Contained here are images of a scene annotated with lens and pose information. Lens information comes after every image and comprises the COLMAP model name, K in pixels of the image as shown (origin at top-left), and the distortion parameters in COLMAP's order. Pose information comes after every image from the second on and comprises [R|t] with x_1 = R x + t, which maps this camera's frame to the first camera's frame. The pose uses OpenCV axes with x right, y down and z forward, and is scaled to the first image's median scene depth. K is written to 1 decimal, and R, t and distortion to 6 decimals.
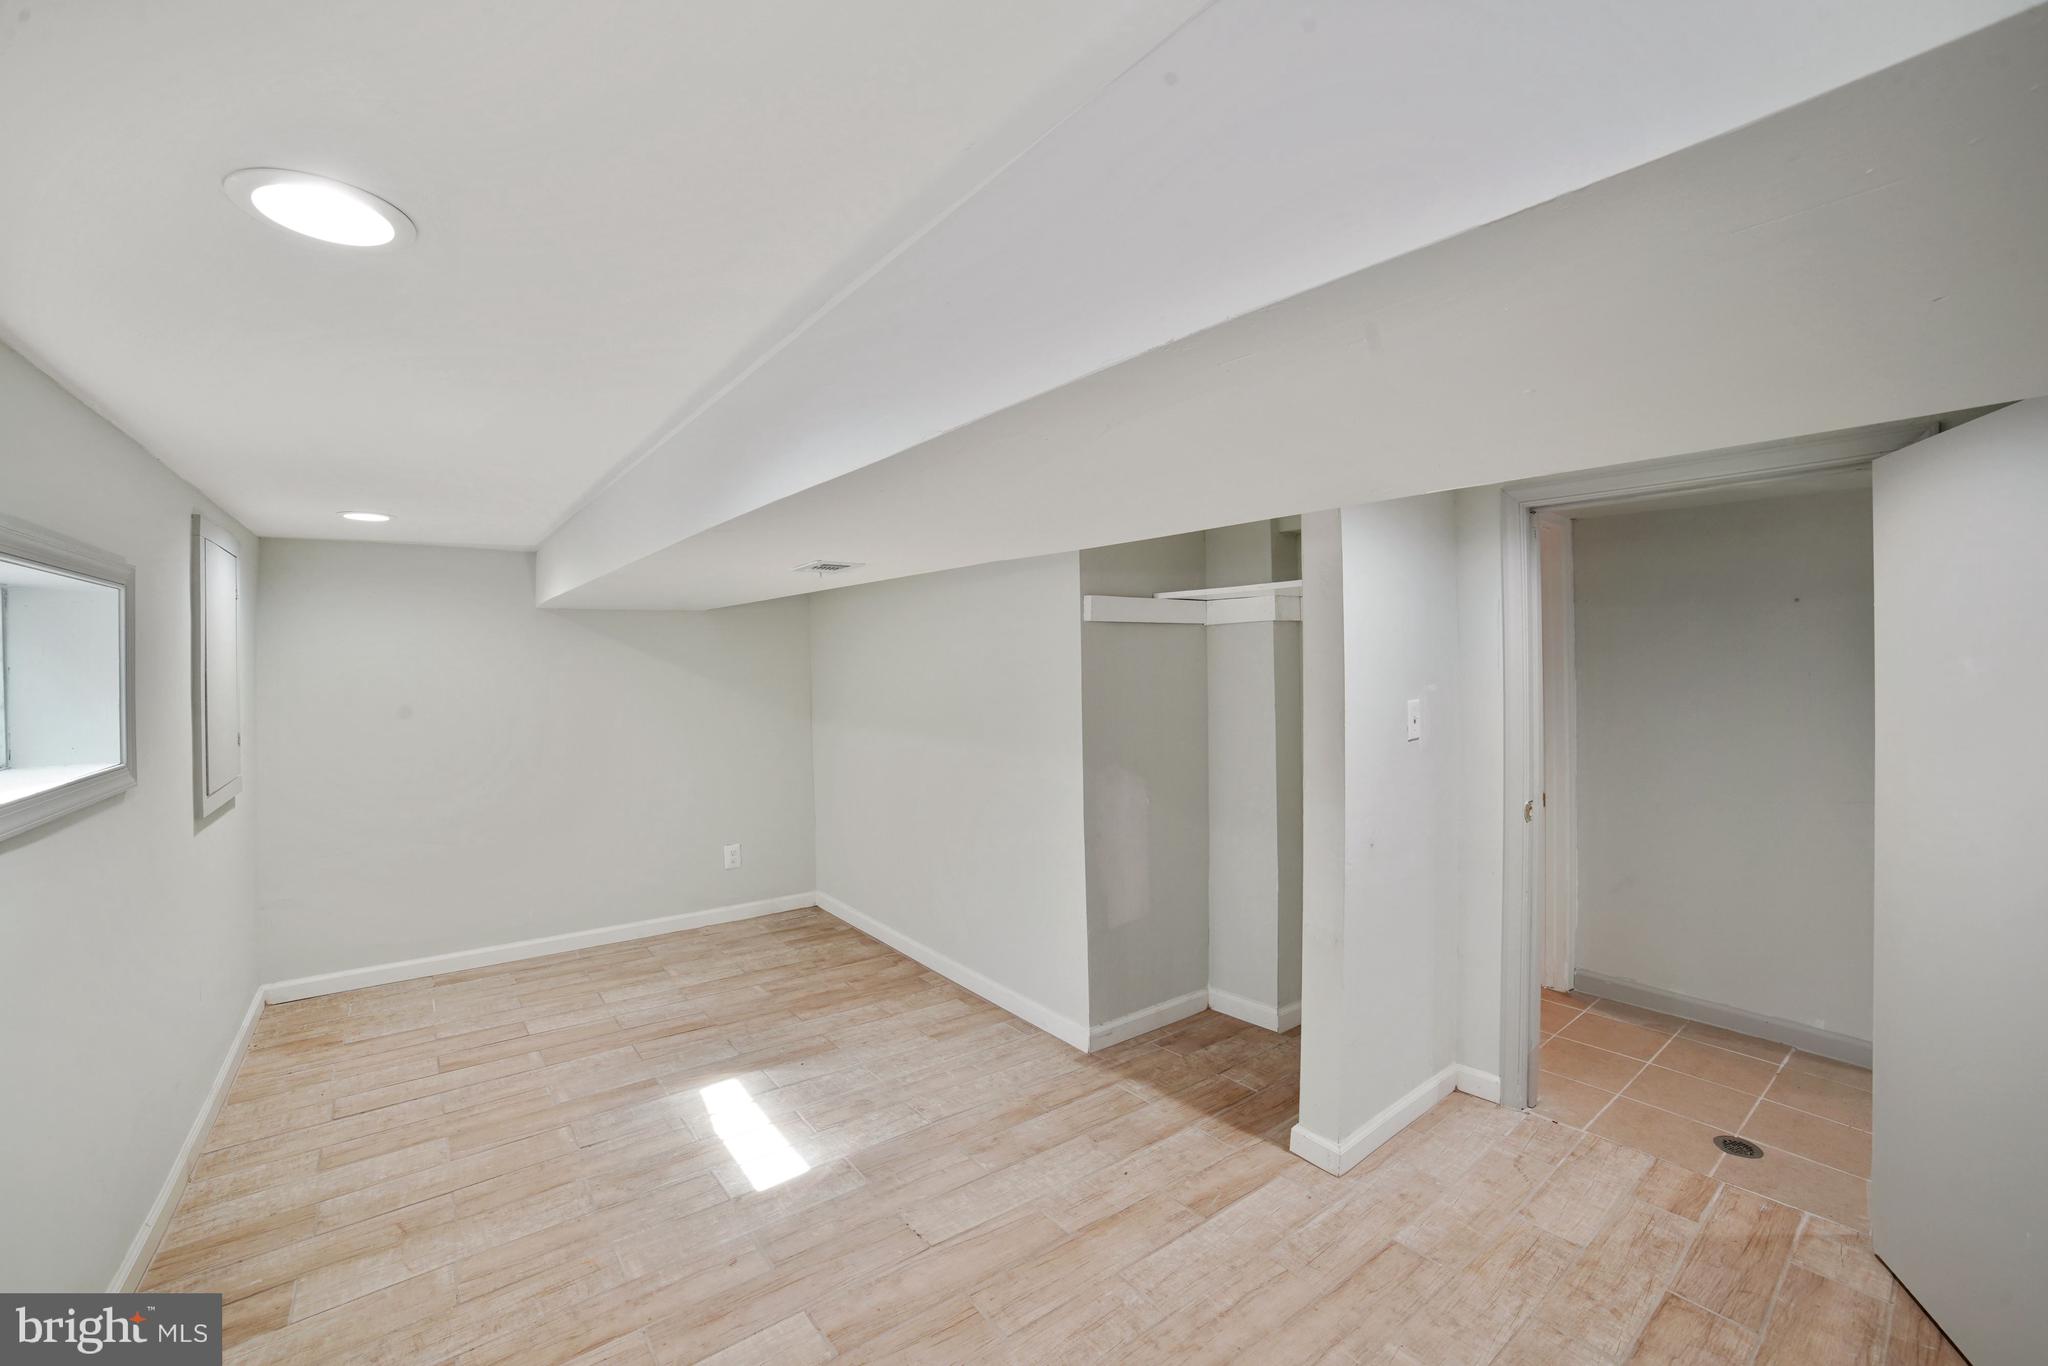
lens RADIAL K [[826.9, 0, 1018.2], [0, 826.9, 673.2], [0, 0, 1]] dist [-0.094953, 0.028469]
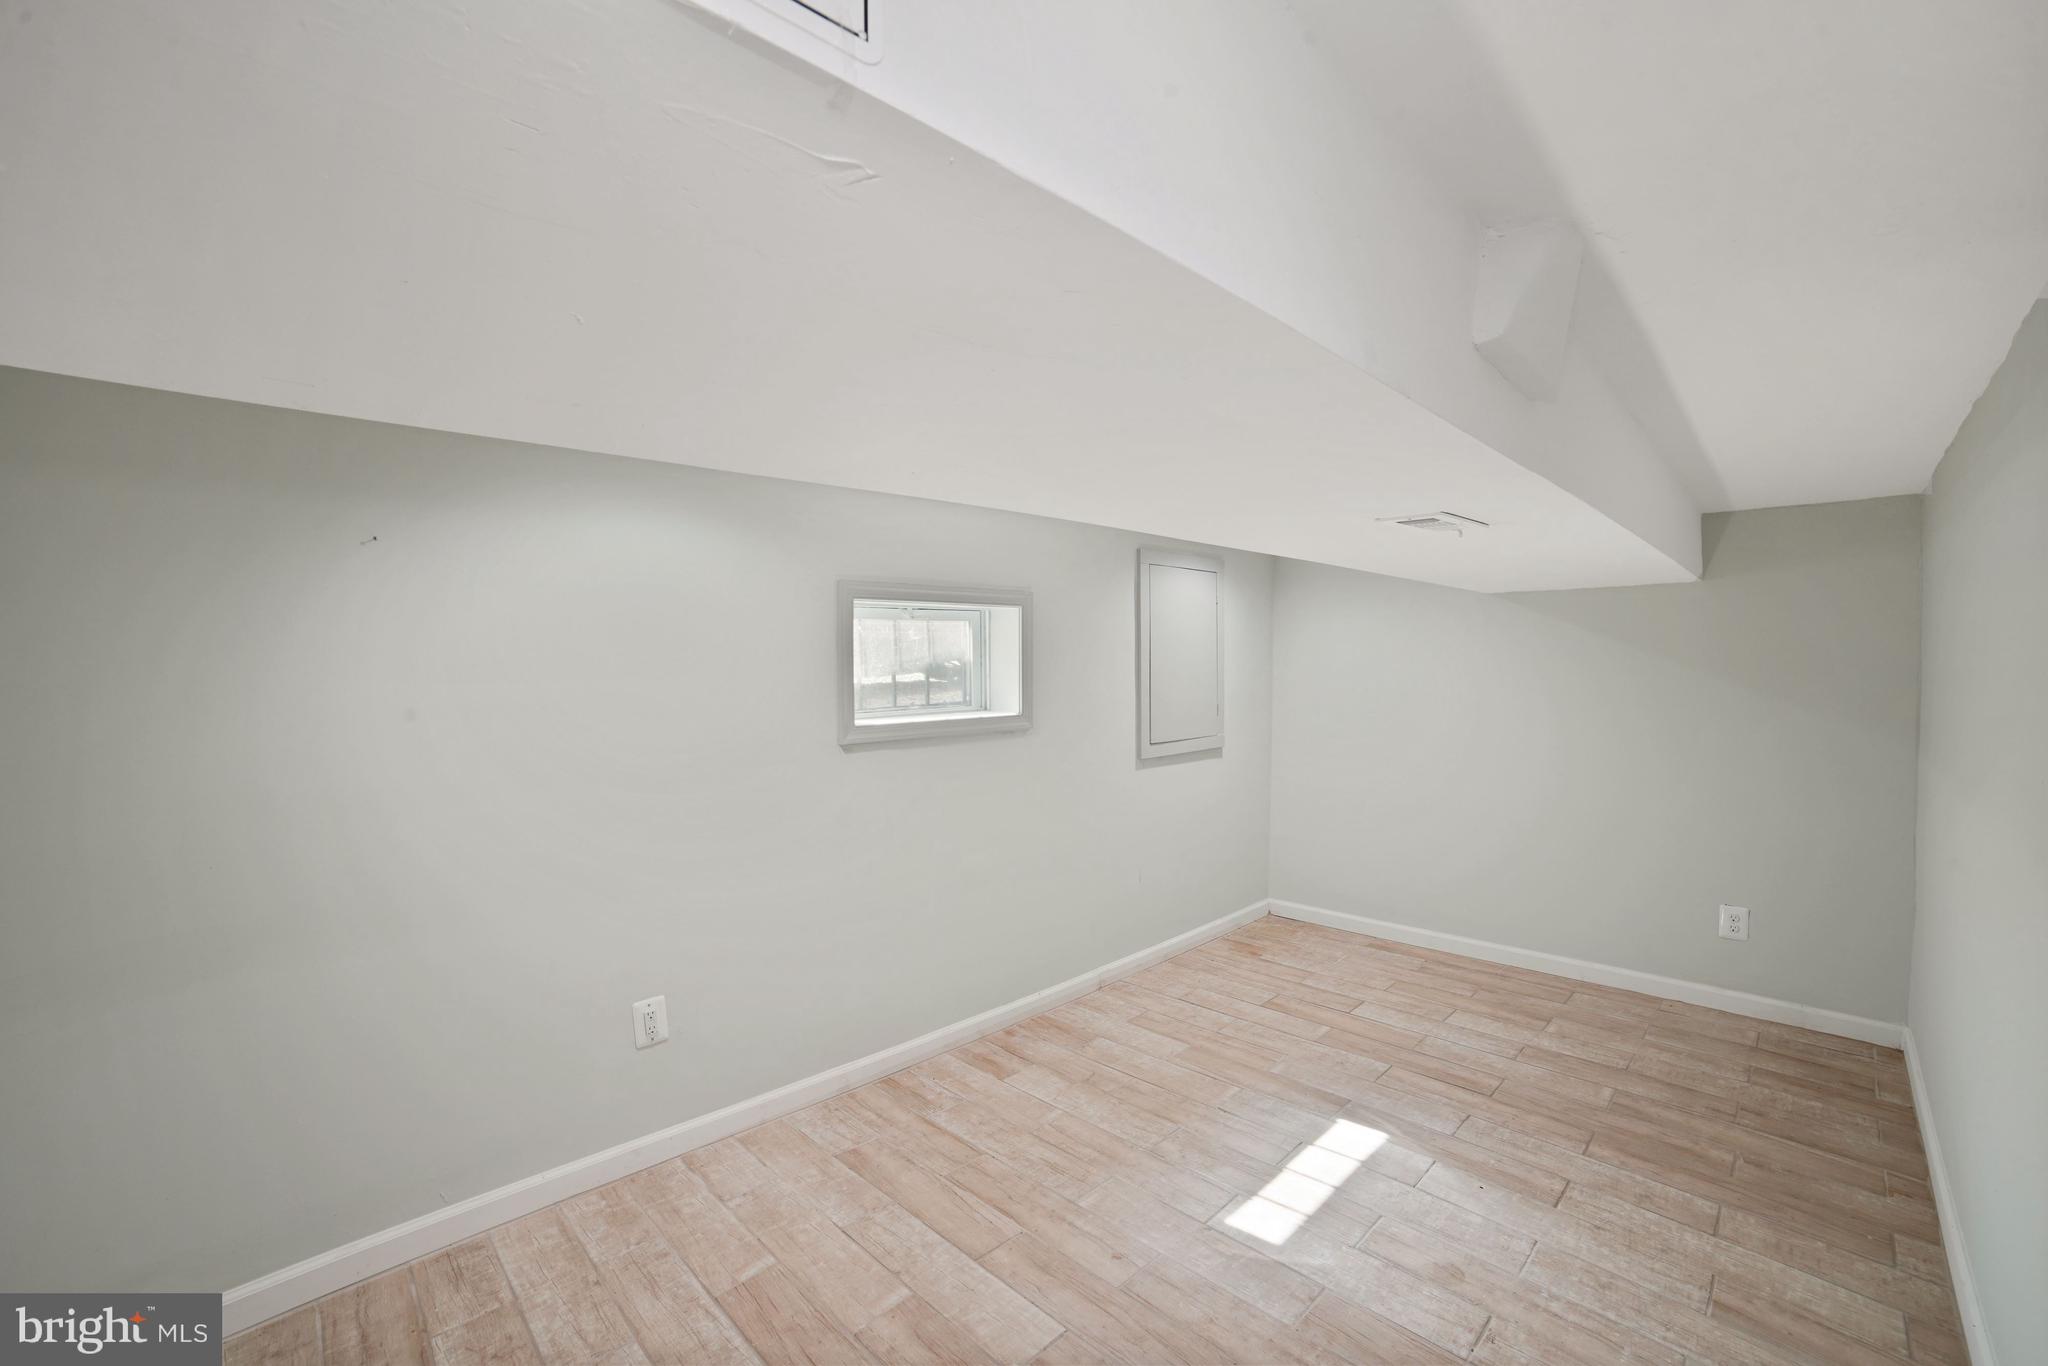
lens RADIAL K [[826.9, 0, 1018.2], [0, 826.9, 673.2], [0, 0, 1]] dist [-0.094953, 0.028469]
pose [[0.136302, 0.028331, -0.990262, 0.321869], [-0.009608, 0.999582, 0.027275, -0.007618], [0.990621, 0.005797, 0.136517, 0.400420]]
